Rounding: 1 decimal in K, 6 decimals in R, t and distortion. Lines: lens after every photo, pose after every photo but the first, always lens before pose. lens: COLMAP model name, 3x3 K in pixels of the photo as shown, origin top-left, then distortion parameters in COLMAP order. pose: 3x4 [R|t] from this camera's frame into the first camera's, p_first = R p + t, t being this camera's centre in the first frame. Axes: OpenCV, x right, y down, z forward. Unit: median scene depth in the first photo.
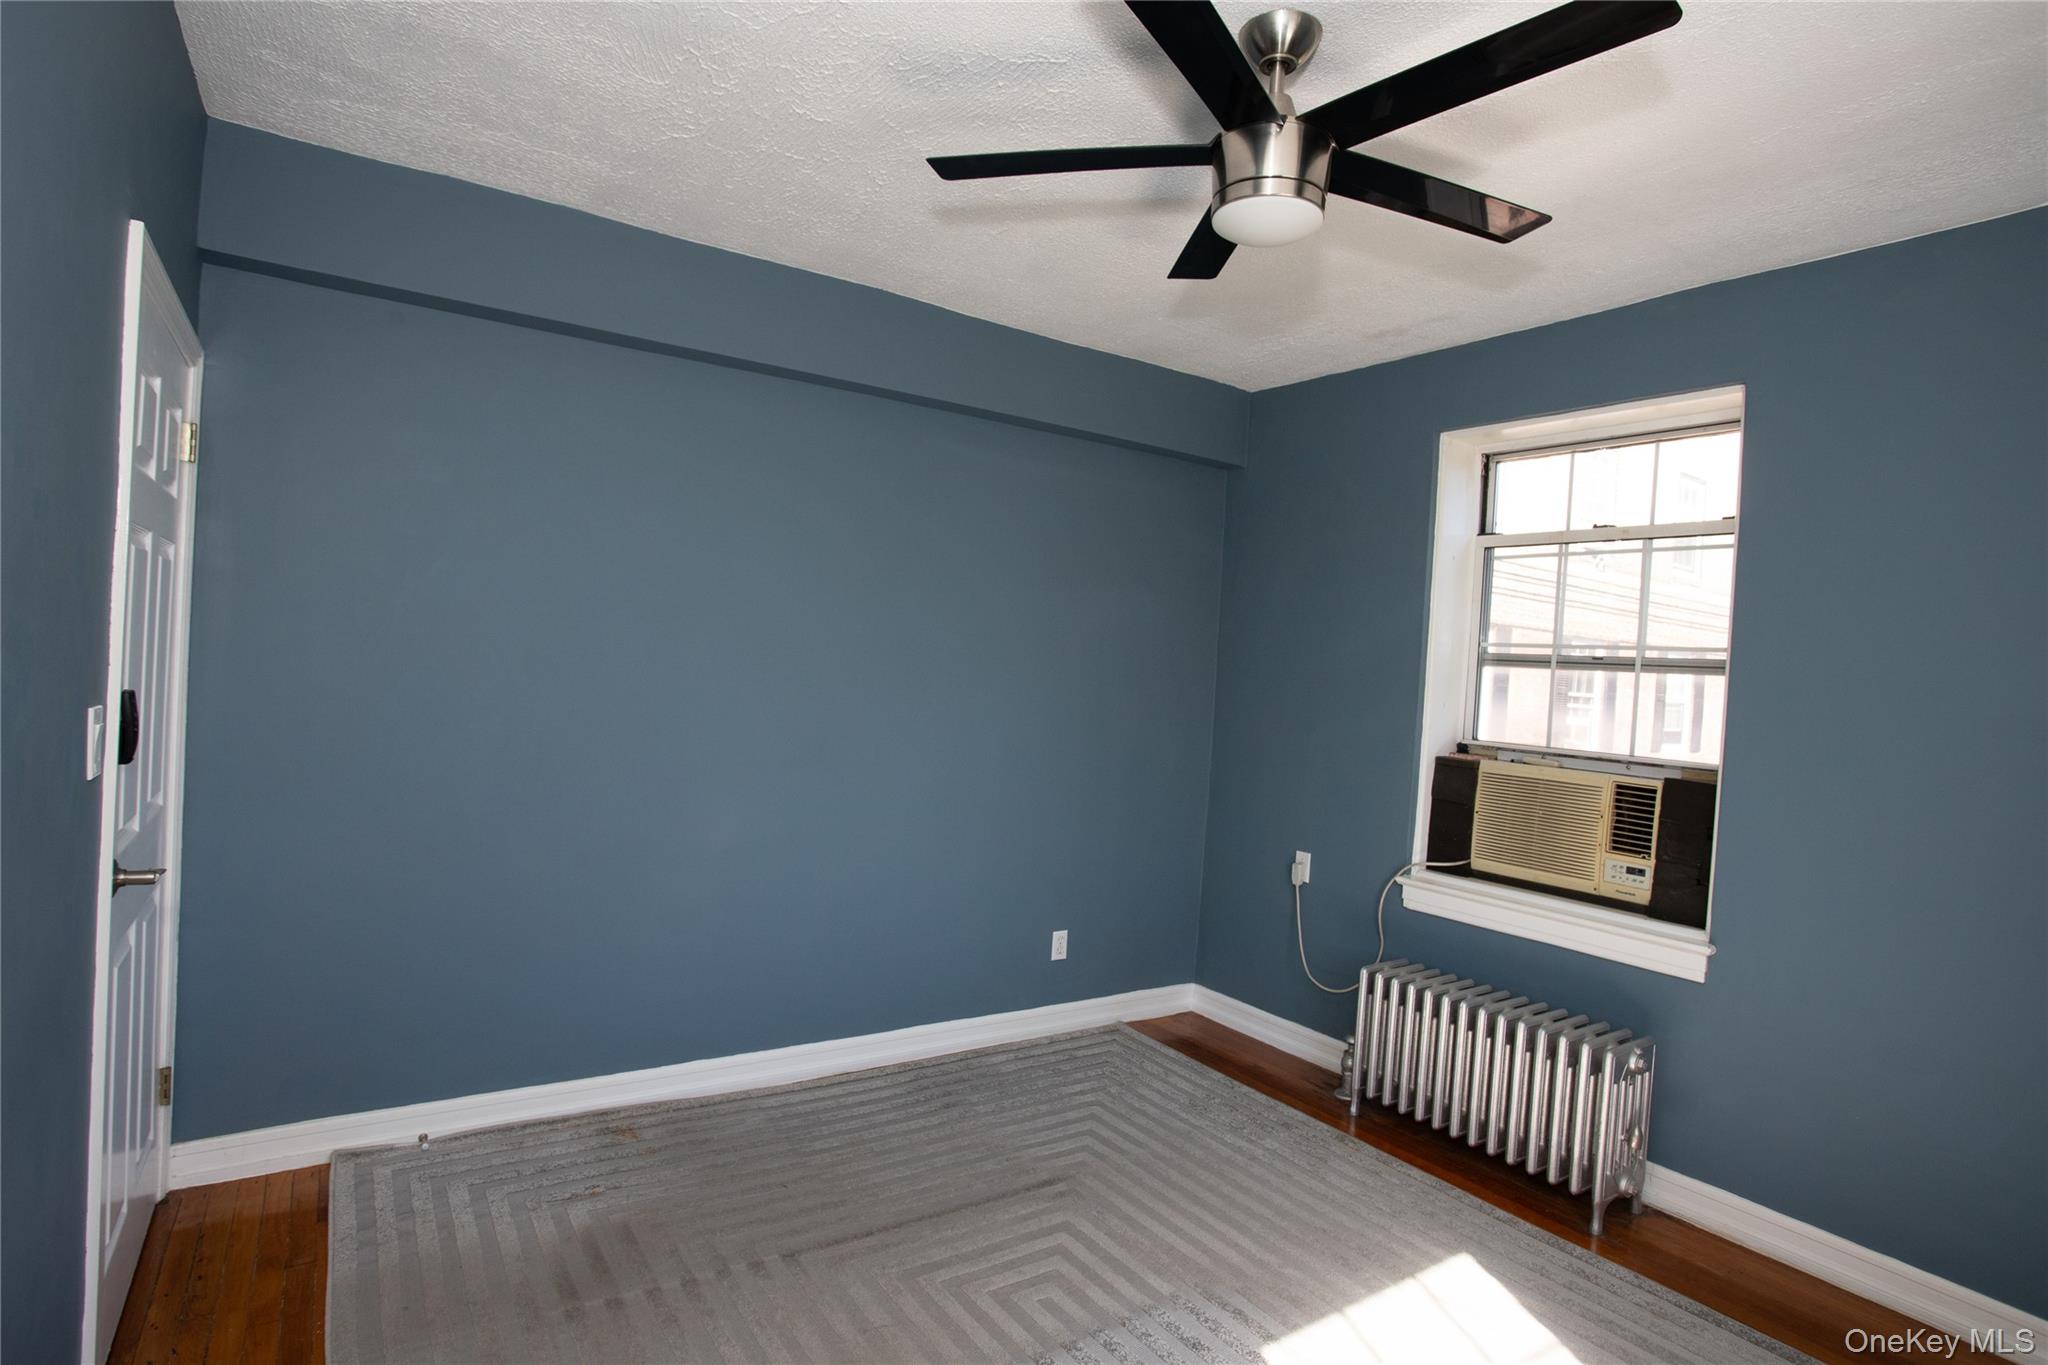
lens RADIAL K [[1024.5, 0, 1015.3], [0, 1024.5, 679.2], [0, 0, 1]] dist [-0.077606, 0.030980]
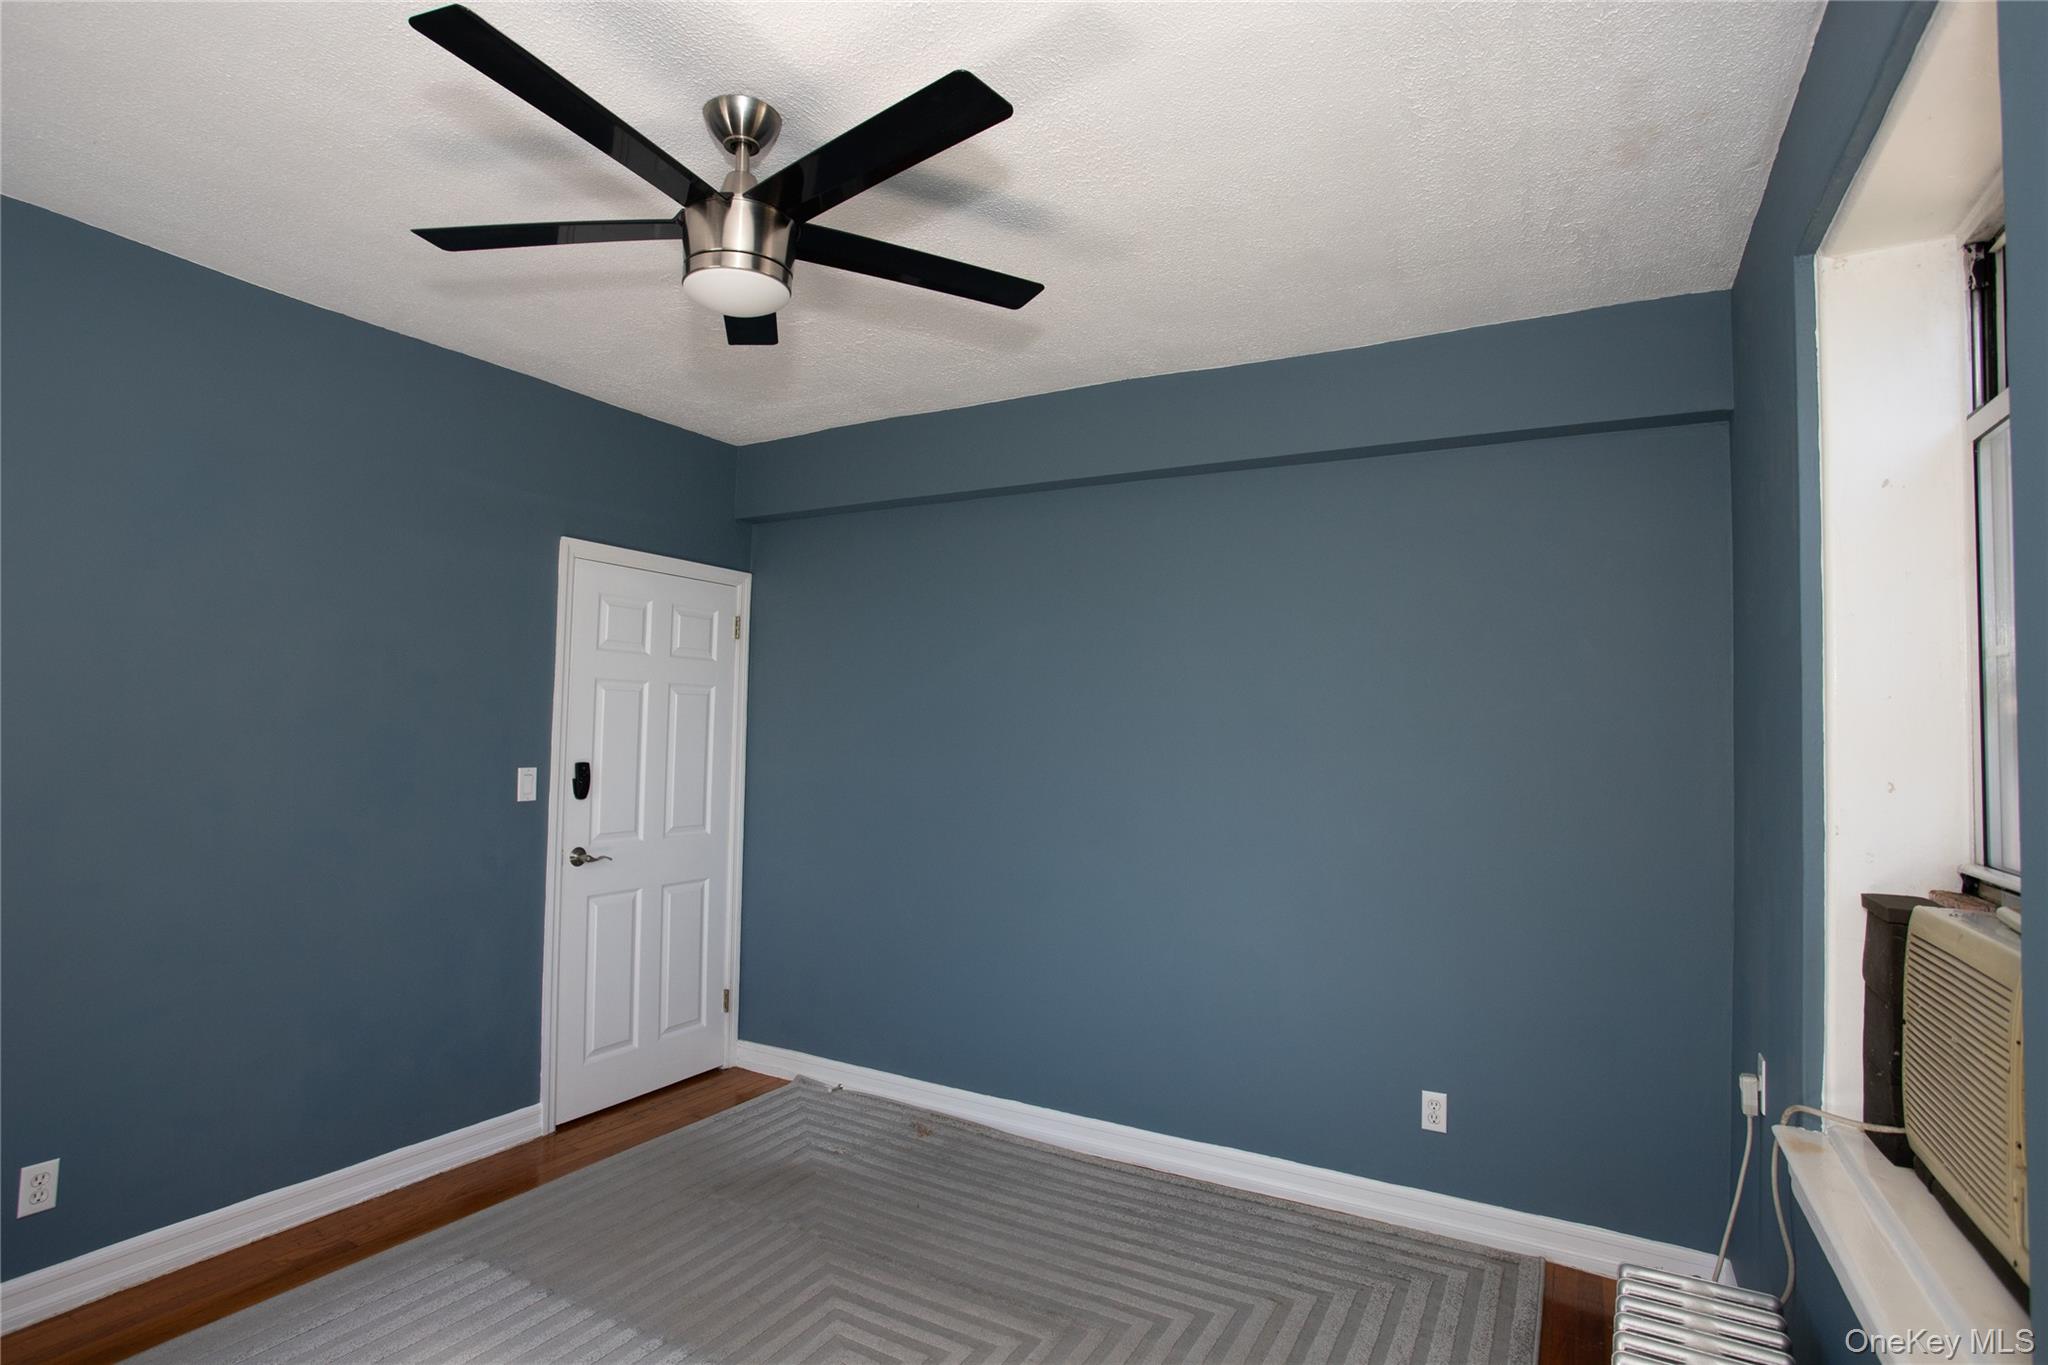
lens RADIAL K [[1024.5, 0, 1015.3], [0, 1024.5, 679.2], [0, 0, 1]] dist [-0.077606, 0.030980]
pose [[0.450841, -0.089754, -0.888080, 0.779366], [-0.008317, 0.994466, -0.104728, 0.029507], [0.892566, 0.054601, 0.447600, 0.496406]]
